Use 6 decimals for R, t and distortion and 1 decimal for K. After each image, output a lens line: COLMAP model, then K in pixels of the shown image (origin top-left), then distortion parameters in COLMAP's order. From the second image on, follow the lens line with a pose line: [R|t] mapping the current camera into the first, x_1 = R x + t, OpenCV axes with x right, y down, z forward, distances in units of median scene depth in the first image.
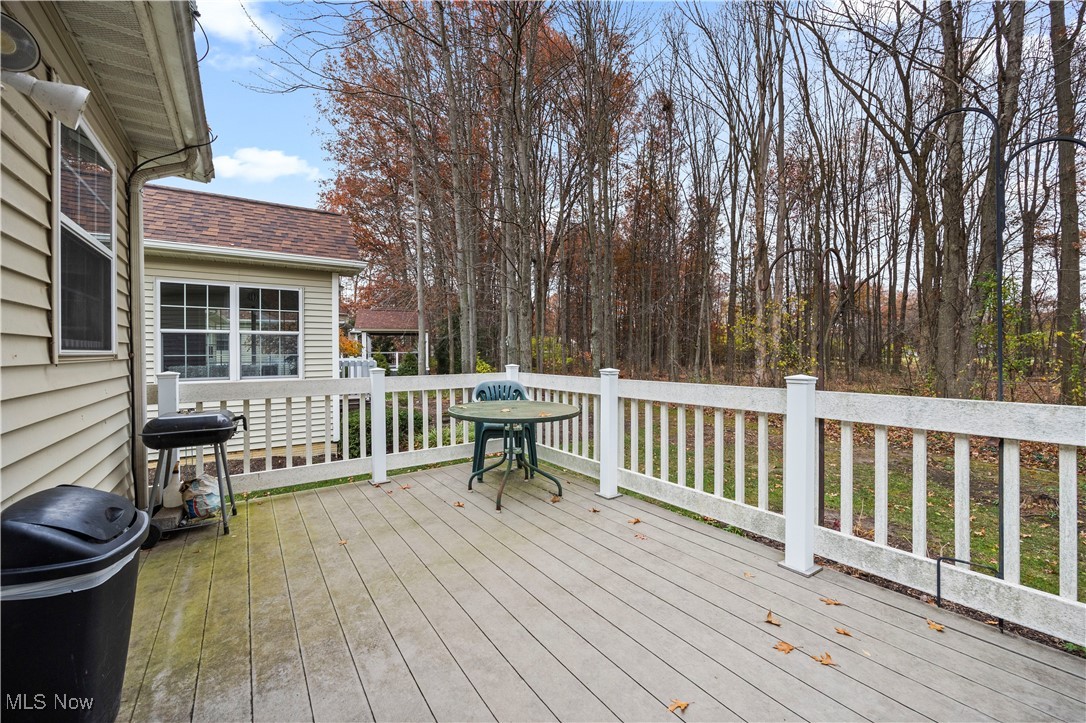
lens RADIAL K [[424.4, 0, 545.8], [0, 424.4, 353.7], [0, 0, 1]] dist [0.000250, 0.000041]
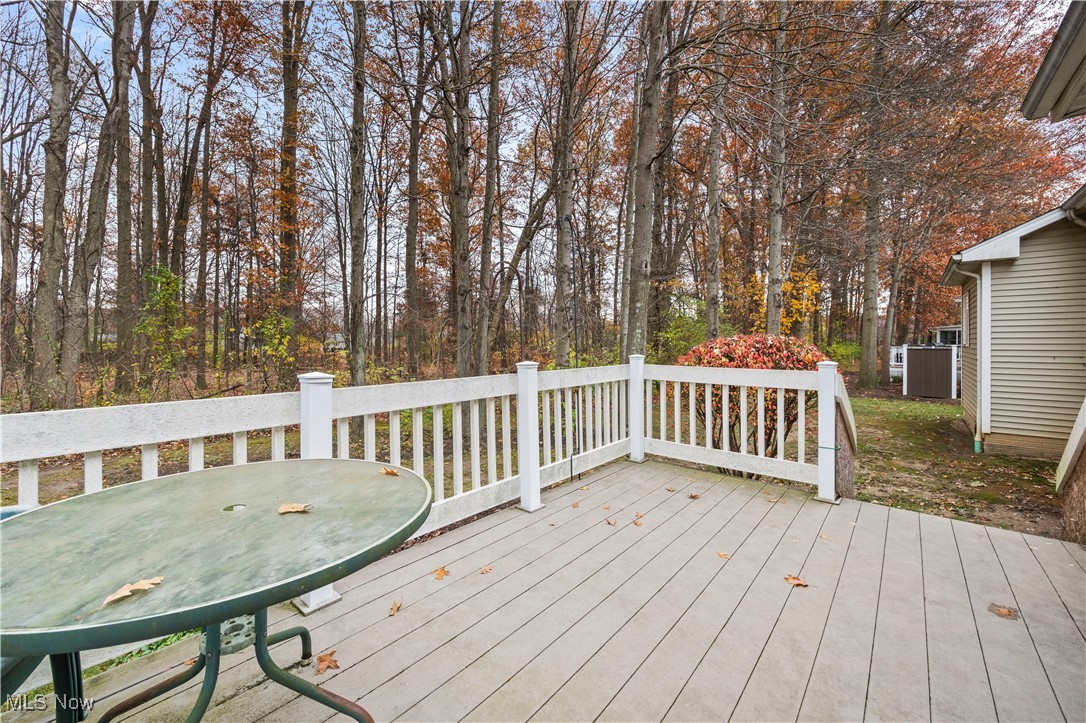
lens RADIAL K [[424.4, 0, 545.8], [0, 424.4, 353.7], [0, 0, 1]] dist [0.000250, 0.000041]
pose [[-0.239544, -0.014965, 0.970770, -0.683478], [0.004498, 0.999853, 0.016523, 0.003805], [-0.970875, 0.008324, -0.239442, 1.258721]]
